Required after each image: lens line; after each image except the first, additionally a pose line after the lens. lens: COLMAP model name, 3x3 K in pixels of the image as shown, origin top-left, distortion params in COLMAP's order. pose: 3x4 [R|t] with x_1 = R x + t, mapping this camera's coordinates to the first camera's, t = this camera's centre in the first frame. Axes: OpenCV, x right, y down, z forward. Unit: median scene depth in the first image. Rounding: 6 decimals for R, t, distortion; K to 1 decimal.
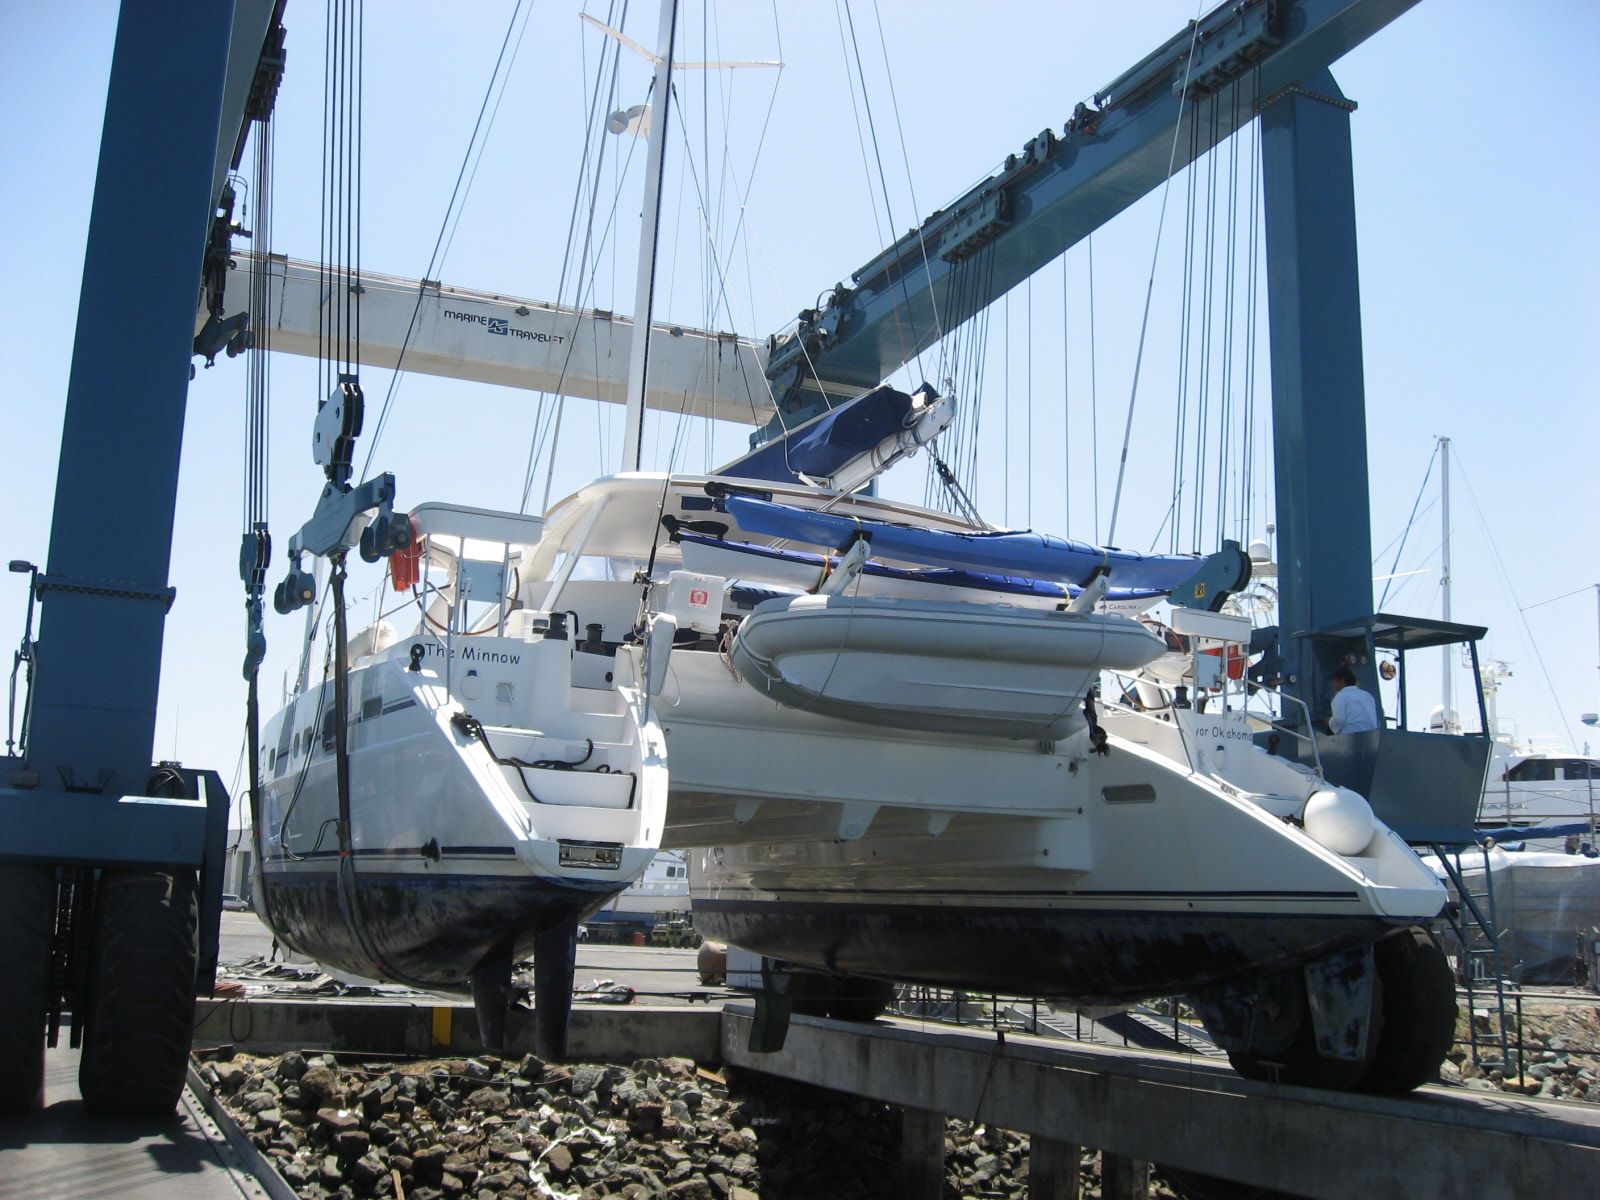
lens RADIAL K [[1655.5, 0, 811.9], [0, 1655.5, 643.6], [0, 0, 1]] dist [-0.100552, 0.017055]
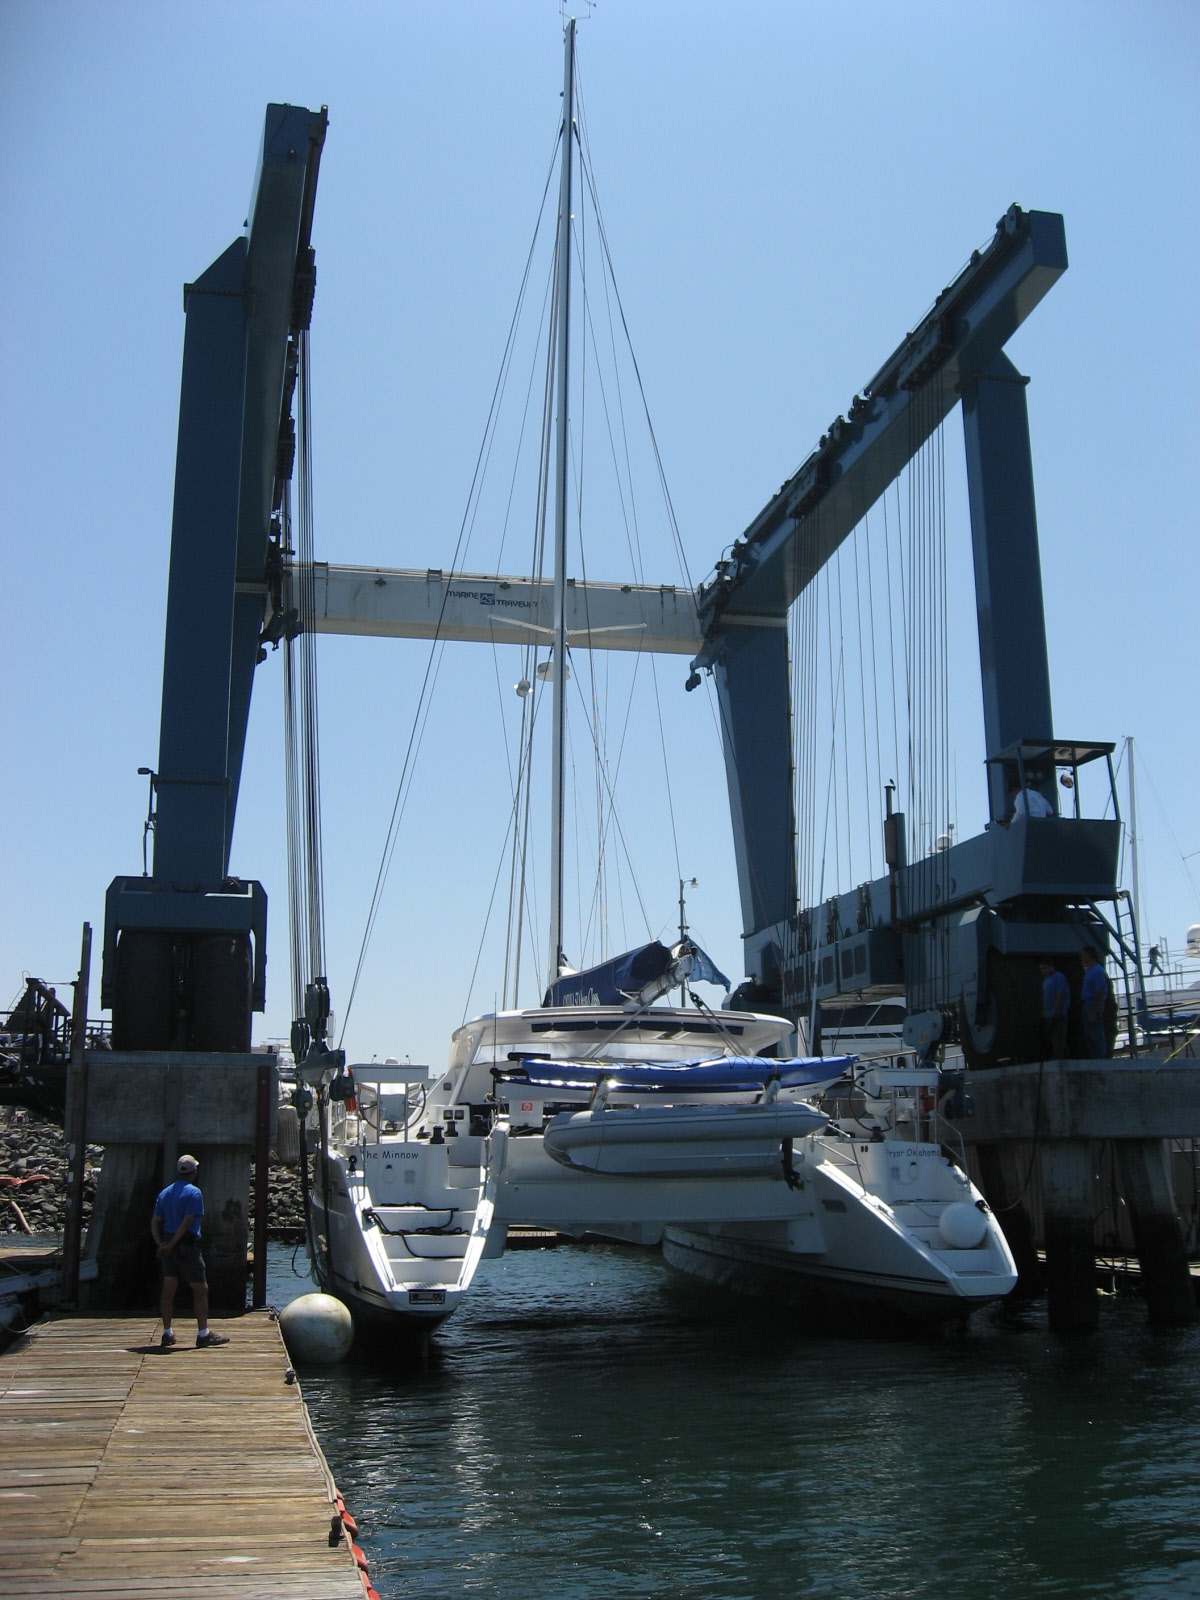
lens RADIAL K [[1685.6, 0, 600.0], [0, 1685.6, 800.0], [0, 0, 1]] dist [-0.105952, 0.008224]
pose [[0.977012, -0.080793, -0.197281, 0.234748], [0.069688, 0.995602, -0.062607, 0.089568], [0.201471, 0.047420, 0.978346, -0.452587]]
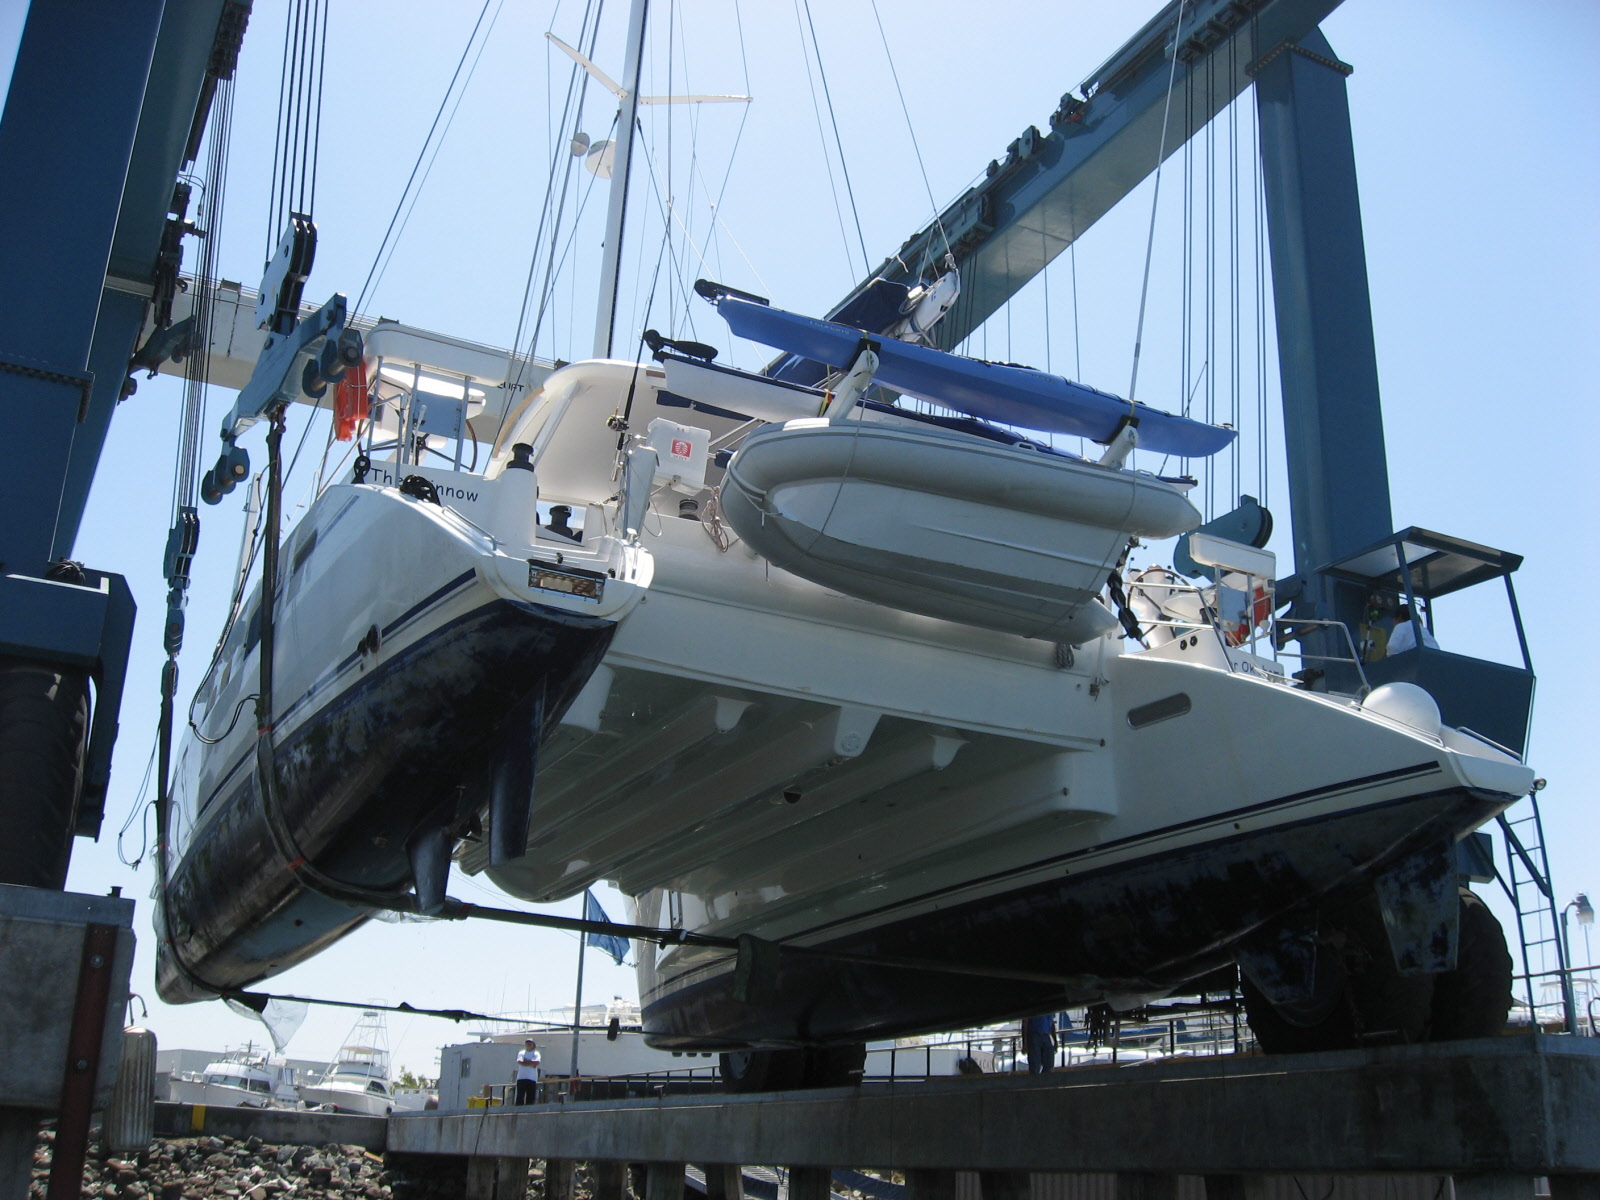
lens RADIAL K [[1685.6, 0, 800.0], [0, 1685.6, 600.0], [0, 0, 1]] dist [-0.105952, 0.008224]
pose [[0.999593, 0.008470, 0.027247, -0.022134], [-0.003317, 0.982948, -0.183854, 0.171899], [-0.028340, 0.183688, 0.982576, 0.095277]]
